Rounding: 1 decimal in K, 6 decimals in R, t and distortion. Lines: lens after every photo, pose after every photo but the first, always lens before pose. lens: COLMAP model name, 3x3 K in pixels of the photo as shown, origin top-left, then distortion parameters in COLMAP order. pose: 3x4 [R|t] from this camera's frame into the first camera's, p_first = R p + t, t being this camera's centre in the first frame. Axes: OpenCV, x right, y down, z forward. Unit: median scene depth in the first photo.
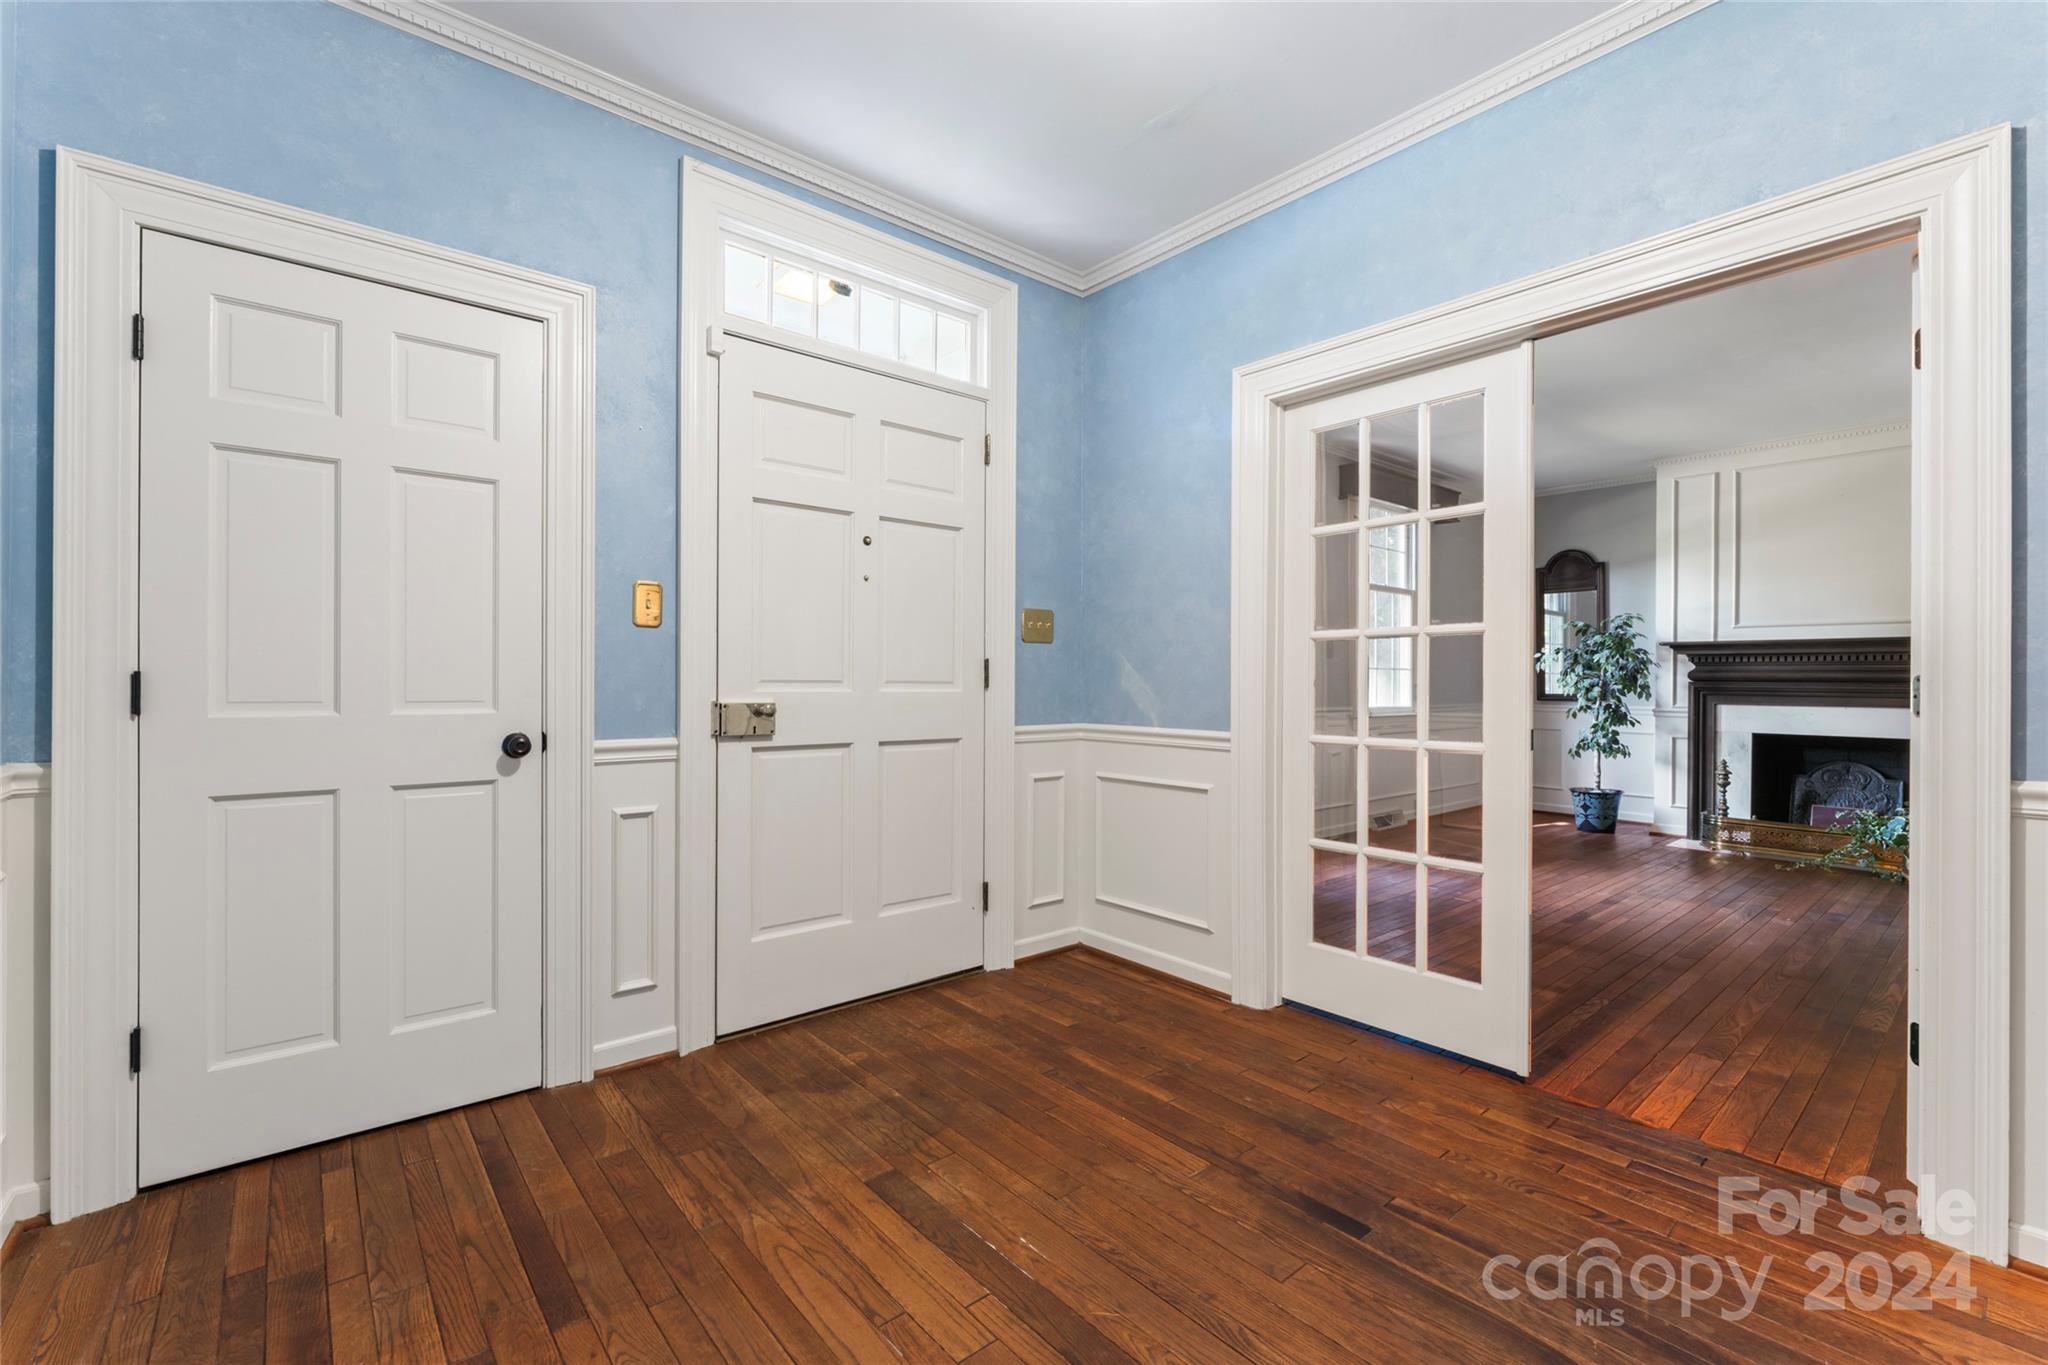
lens RADIAL K [[861.9, 0, 1009.2], [0, 861.9, 681.7], [0, 0, 1]] dist [-0.002355, -0.000988]
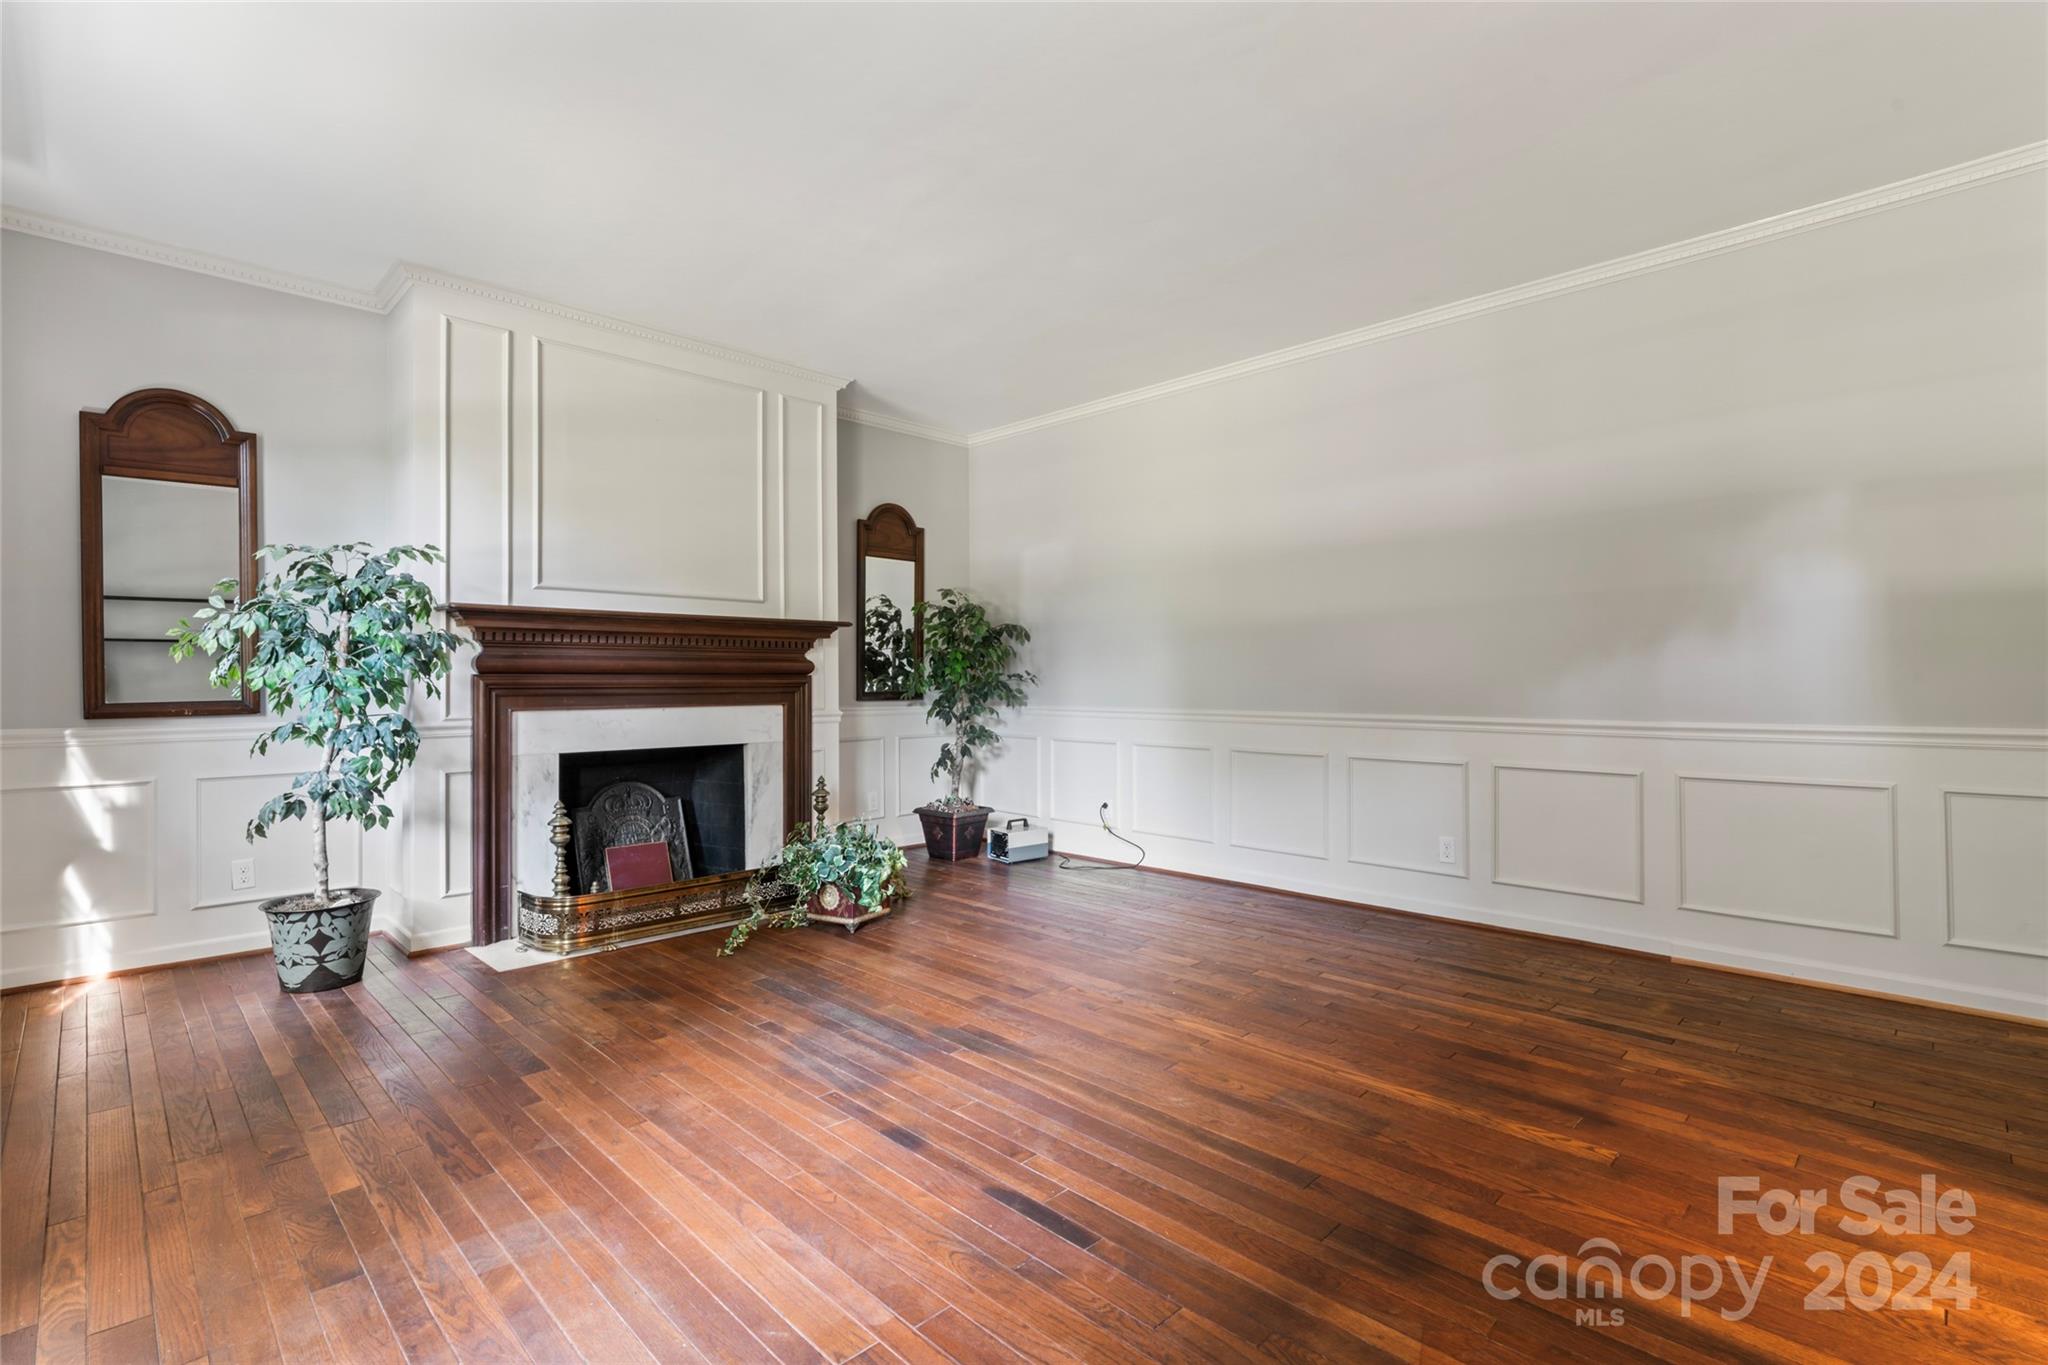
lens RADIAL K [[925.2, 0, 1024.7], [0, 925.2, 674.2], [0, 0, 1]] dist [-0.004954, 0.000627]
pose [[-0.105344, 0.003384, 0.994430, 0.133672], [0.006694, 0.999974, -0.002693, 0.004288], [-0.994413, 0.006373, -0.105364, 0.699213]]
